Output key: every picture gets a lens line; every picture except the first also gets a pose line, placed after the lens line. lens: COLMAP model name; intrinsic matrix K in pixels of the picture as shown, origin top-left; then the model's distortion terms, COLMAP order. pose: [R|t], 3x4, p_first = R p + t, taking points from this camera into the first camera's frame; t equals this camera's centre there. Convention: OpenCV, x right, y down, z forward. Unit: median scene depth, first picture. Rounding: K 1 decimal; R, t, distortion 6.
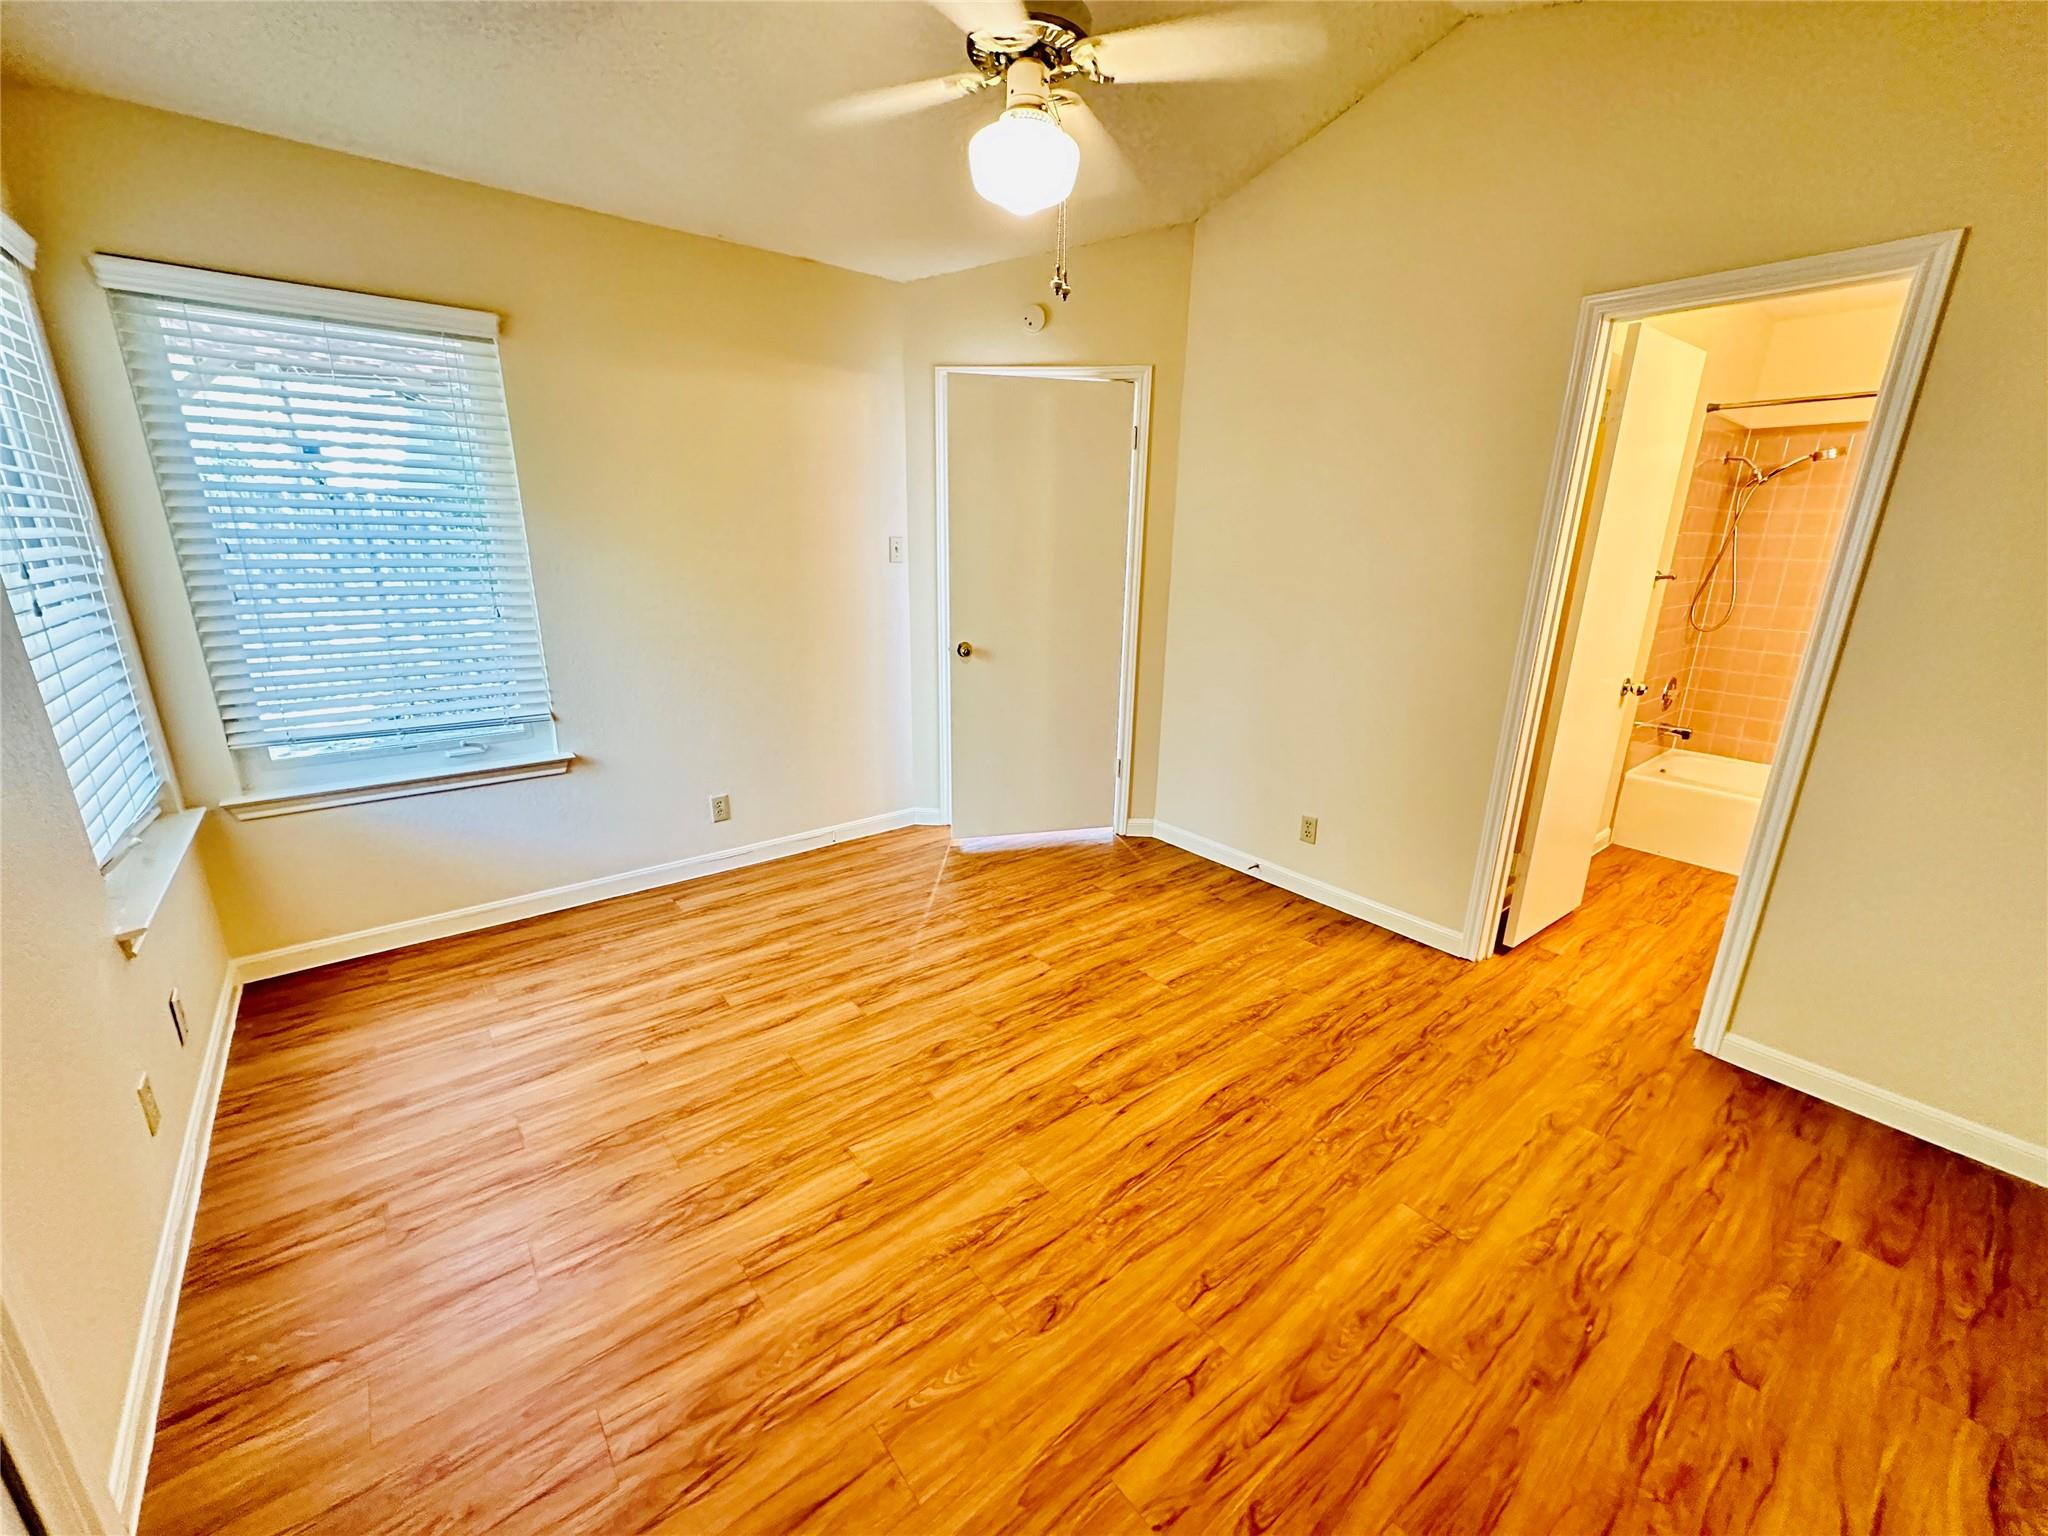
lens RADIAL K [[816.5, 0, 1021.4], [0, 816.5, 766.4], [0, 0, 1]] dist [-0.003050, 0.000894]
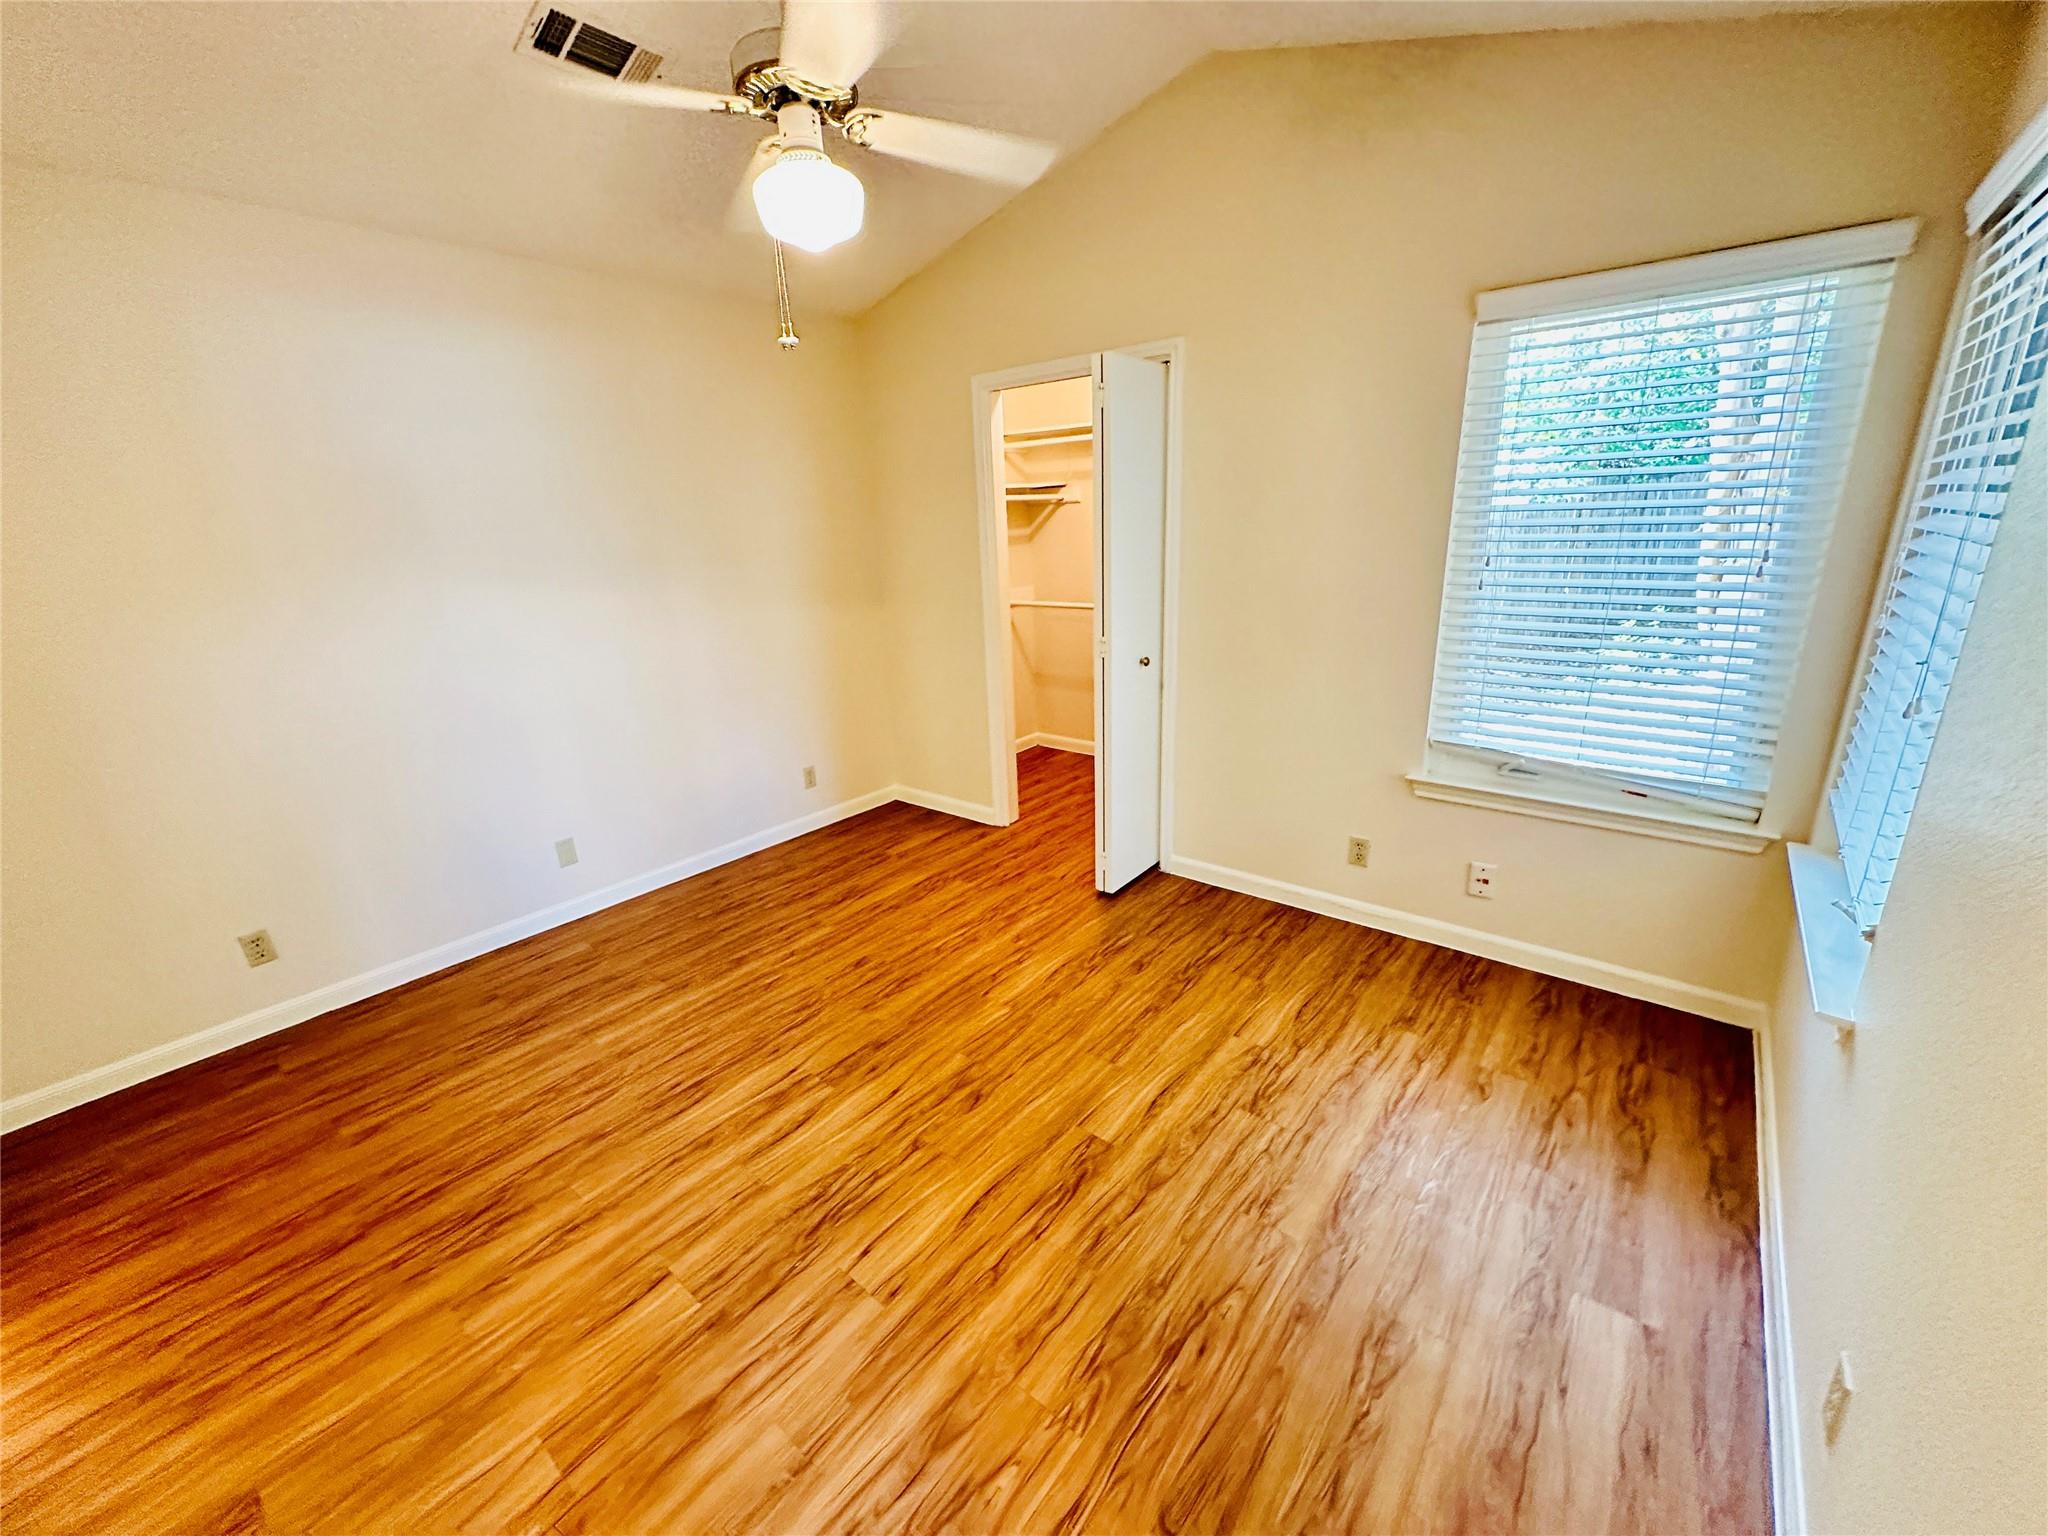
lens RADIAL K [[816.5, 0, 1026.0], [0, 816.5, 765.9], [0, 0, 1]] dist [-0.003050, 0.000894]
pose [[-0.977720, 0.079662, -0.194212, -0.006904], [-0.039256, 0.839485, 0.541963, -0.508139], [0.206212, 0.537511, -0.817654, 1.617184]]
